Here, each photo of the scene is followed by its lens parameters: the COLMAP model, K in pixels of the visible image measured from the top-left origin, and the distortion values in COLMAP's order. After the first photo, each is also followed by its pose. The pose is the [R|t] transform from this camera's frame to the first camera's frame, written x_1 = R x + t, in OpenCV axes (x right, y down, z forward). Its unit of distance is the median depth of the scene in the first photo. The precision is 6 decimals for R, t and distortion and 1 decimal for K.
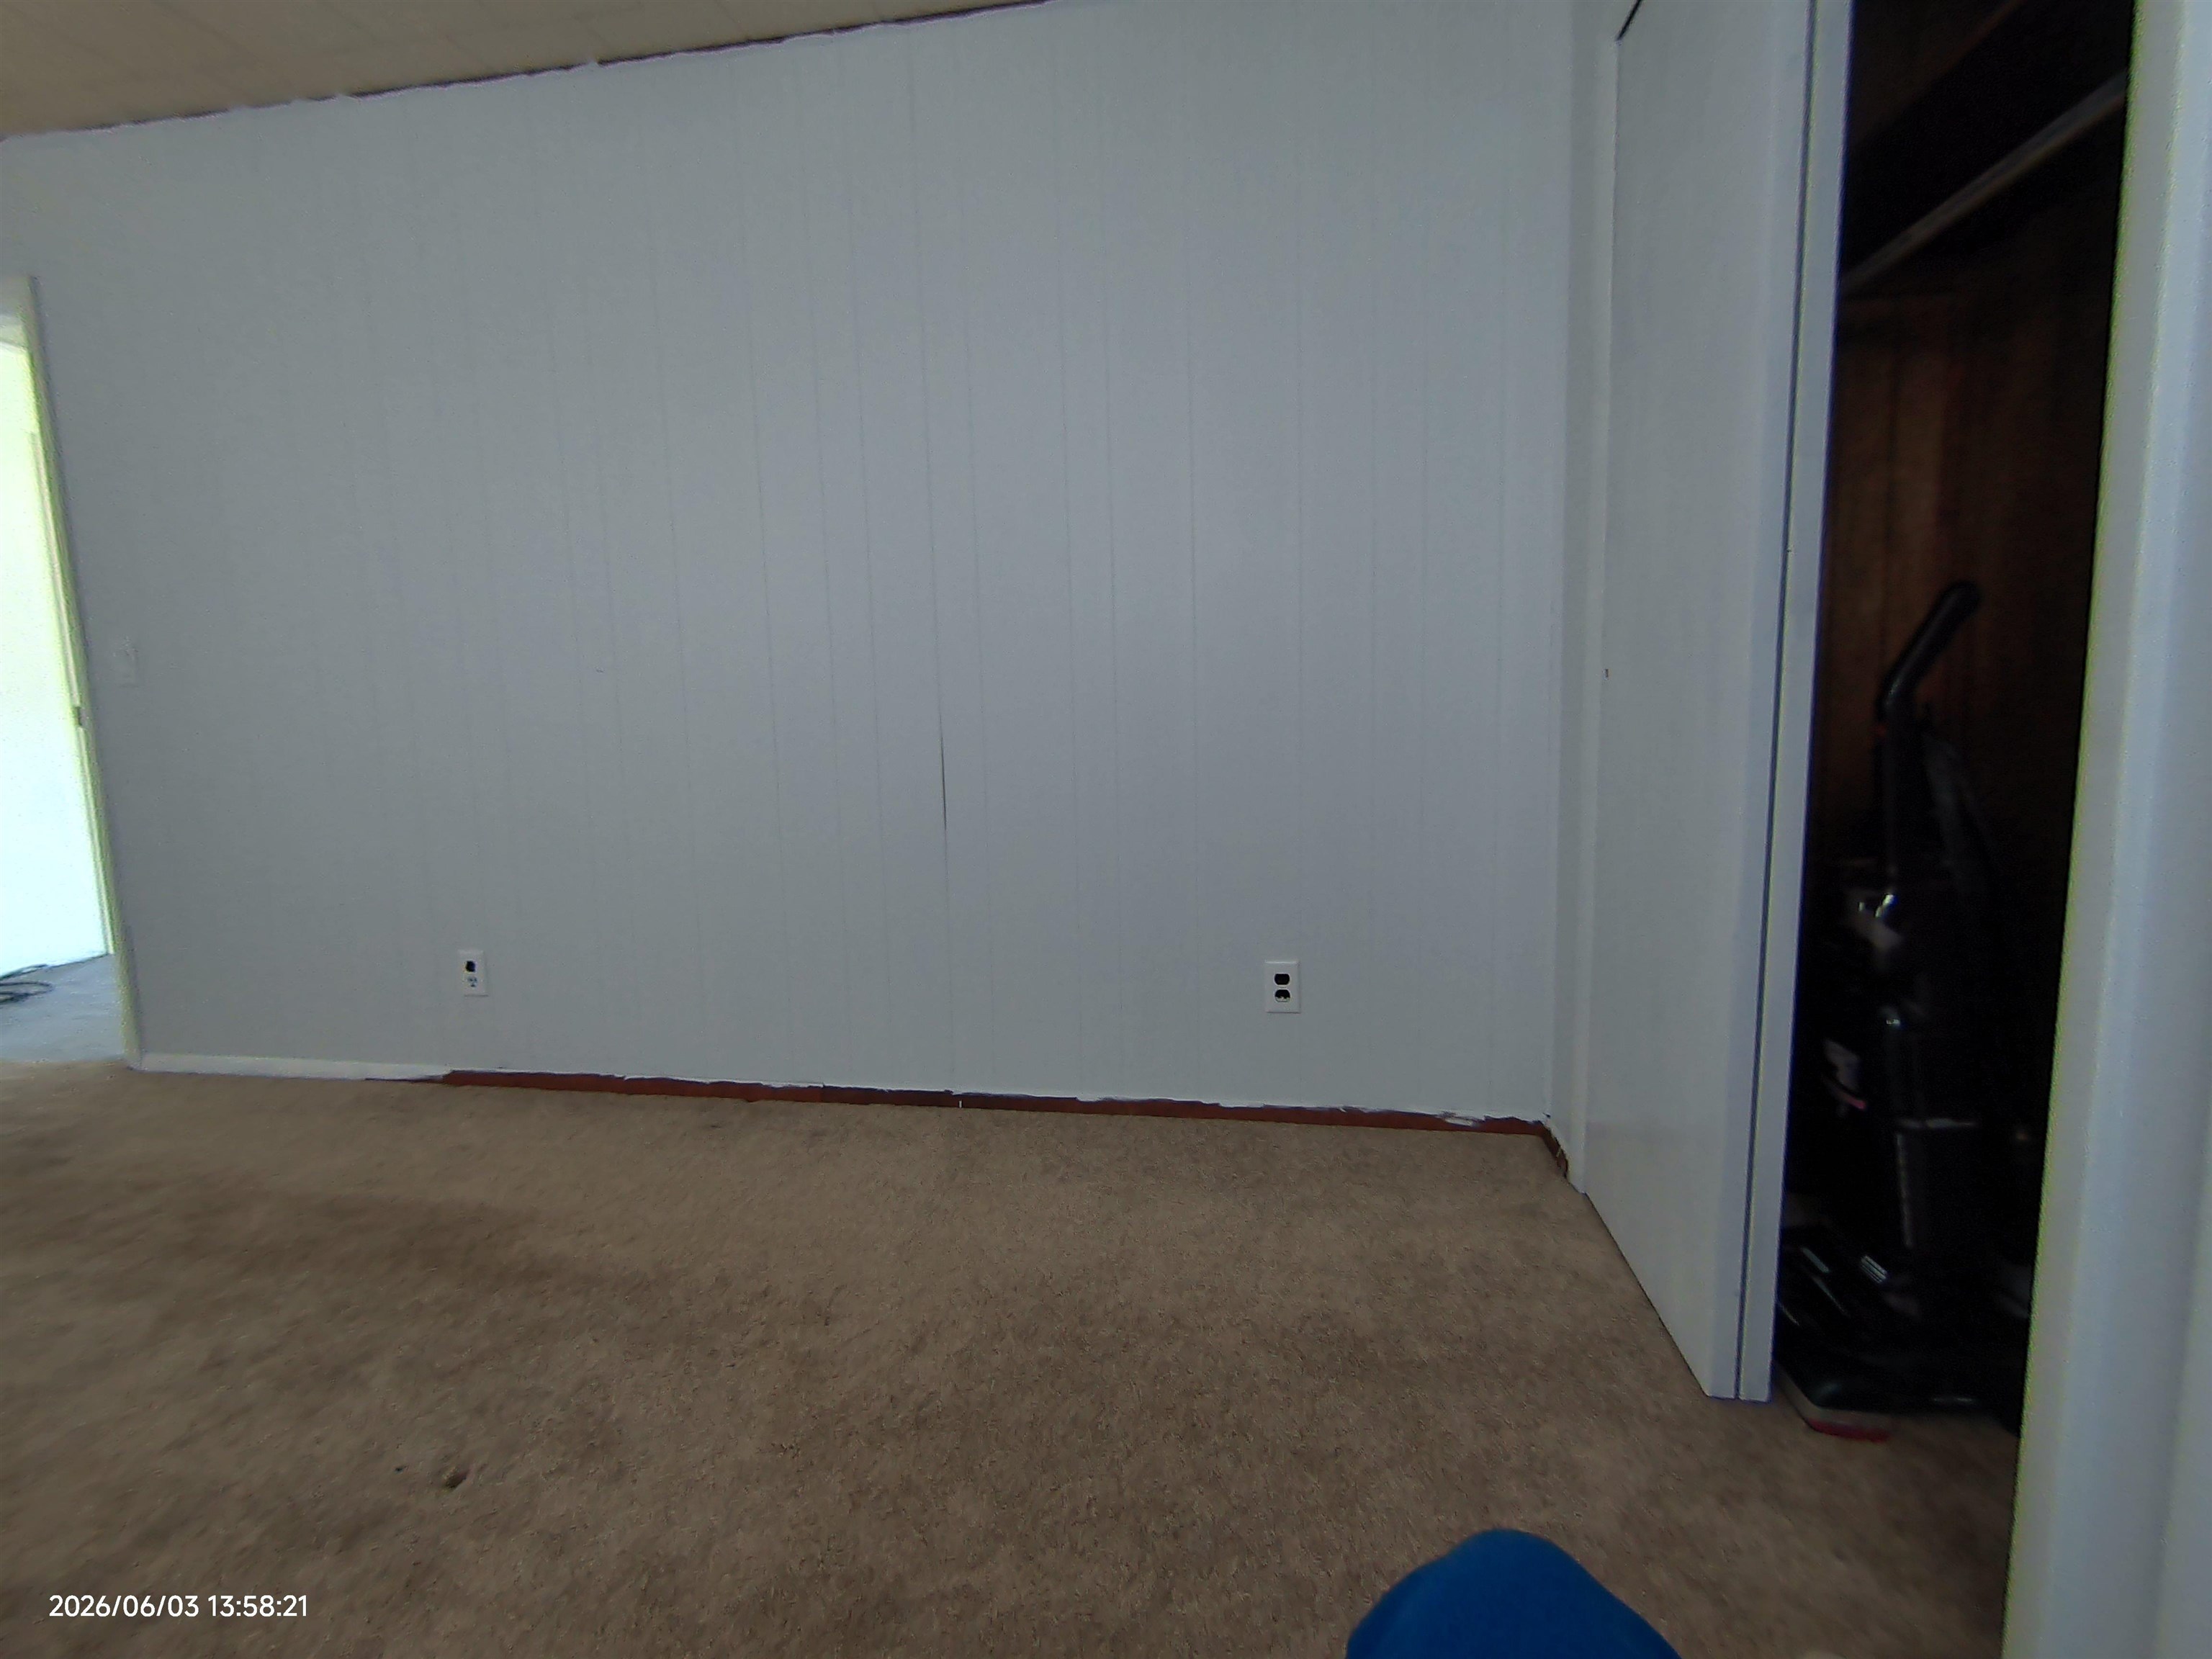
lens RADIAL K [[977.0, 0, 1124.1], [0, 977.0, 801.5], [0, 0, 1]] dist [0.001958, 0.000733]
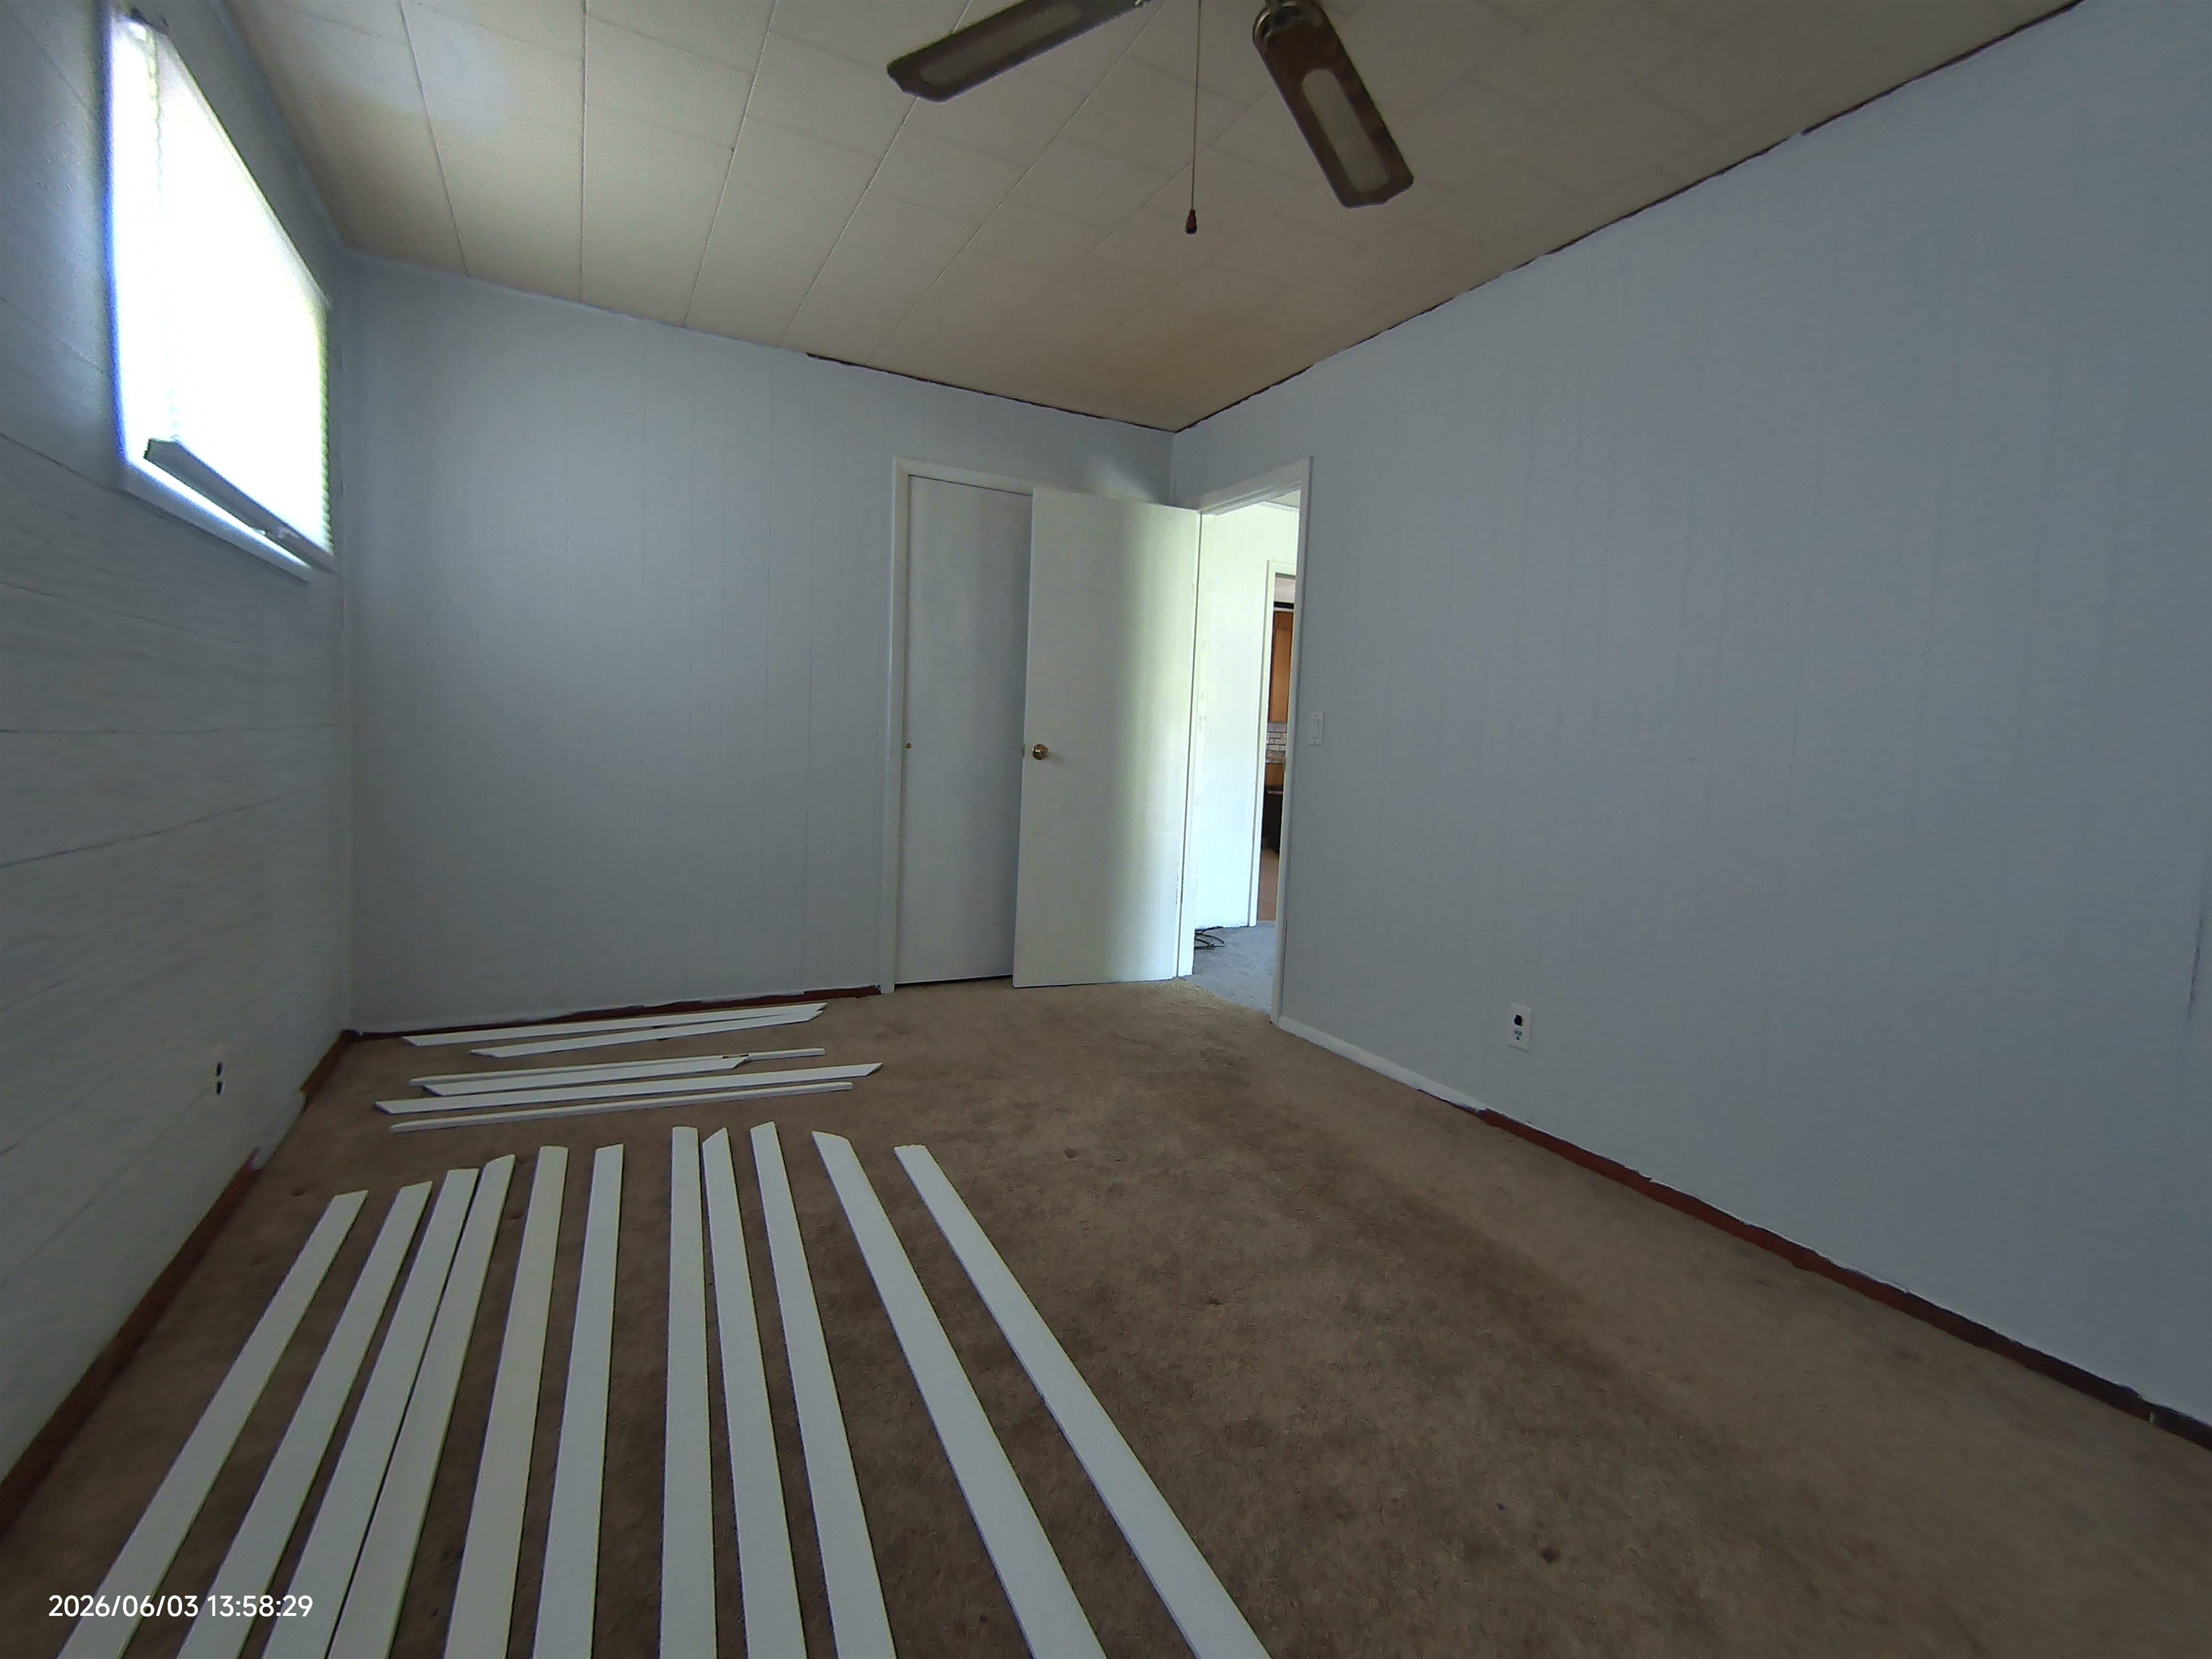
lens RADIAL K [[986.1, 0, 1120.7], [0, 986.1, 802.1], [0, 0, 1]] dist [0.001926, -0.000049]
pose [[0.609025, 0.105349, -0.786124, -0.145525], [-0.150420, 0.988494, 0.015935, -0.028401], [0.778757, 0.108544, 0.617864, -0.057065]]
